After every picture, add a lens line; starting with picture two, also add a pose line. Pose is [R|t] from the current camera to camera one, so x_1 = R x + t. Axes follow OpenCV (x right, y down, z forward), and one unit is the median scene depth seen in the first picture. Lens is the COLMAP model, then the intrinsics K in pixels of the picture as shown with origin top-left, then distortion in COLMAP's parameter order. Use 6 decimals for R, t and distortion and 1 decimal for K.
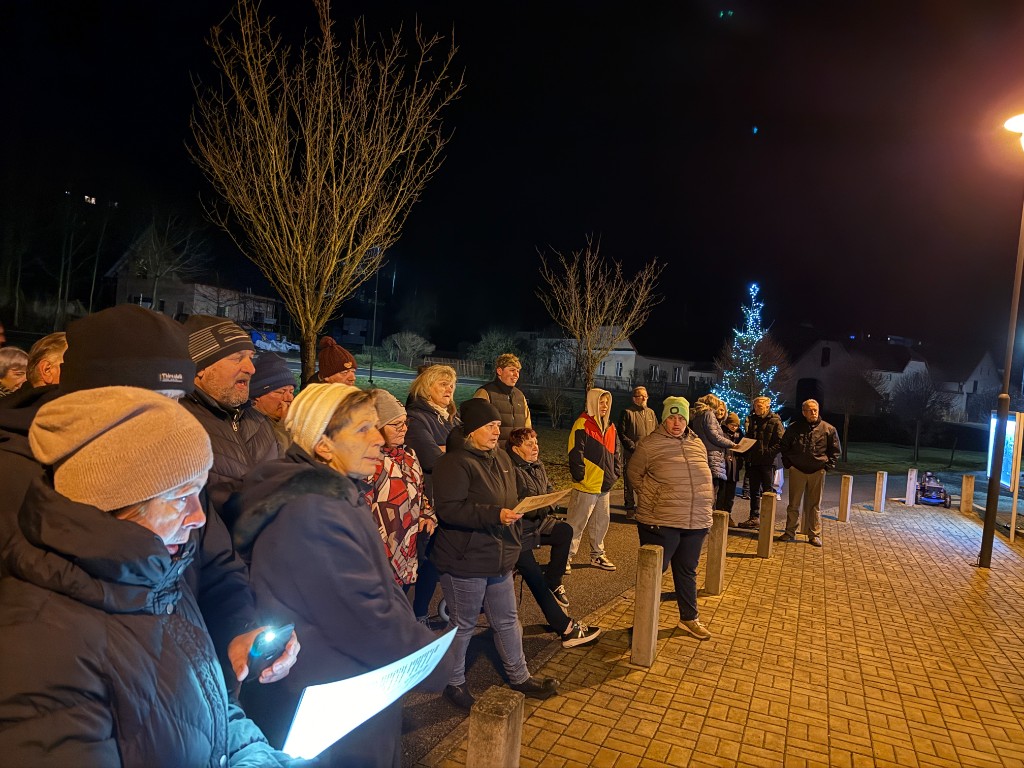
lens RADIAL K [[712.7, 0, 512.0], [0, 712.7, 384.0], [0, 0, 1]] dist [-0.000790, -0.000226]
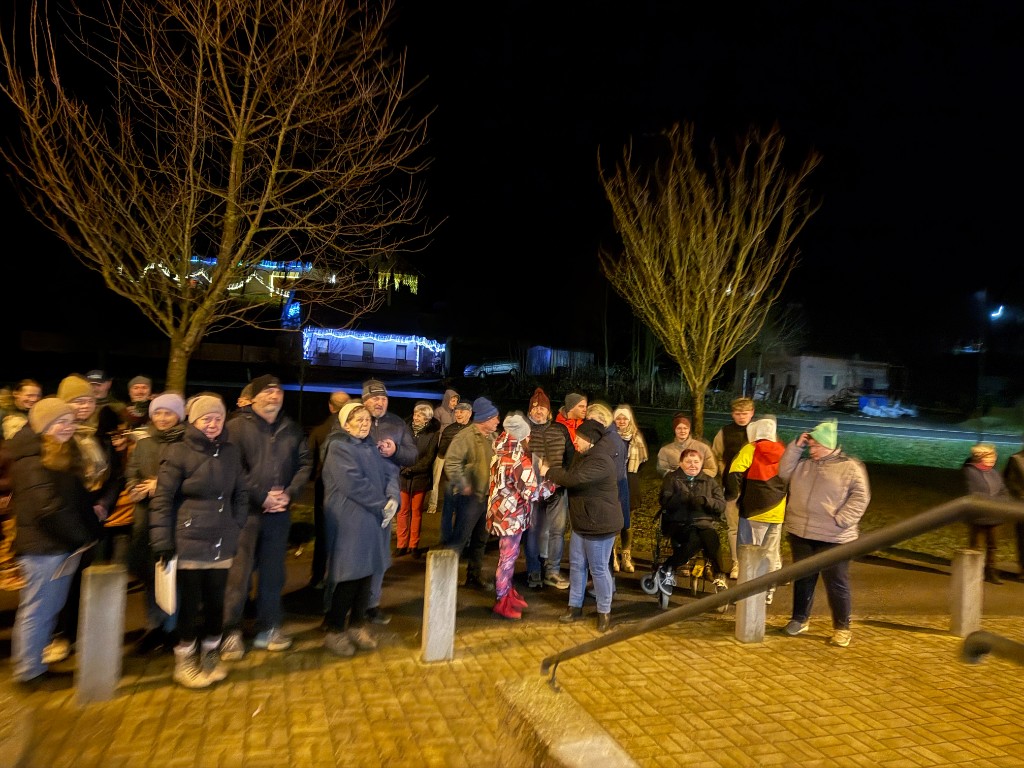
lens RADIAL K [[768.9, 0, 569.2], [0, 768.9, 405.2], [0, 0, 1]] dist [-0.010542, 0.003305]
pose [[0.678061, -0.047524, -0.733467, 0.834022], [-0.004805, 0.997600, -0.069080, 0.070580], [0.734990, 0.050365, 0.676205, -0.114925]]
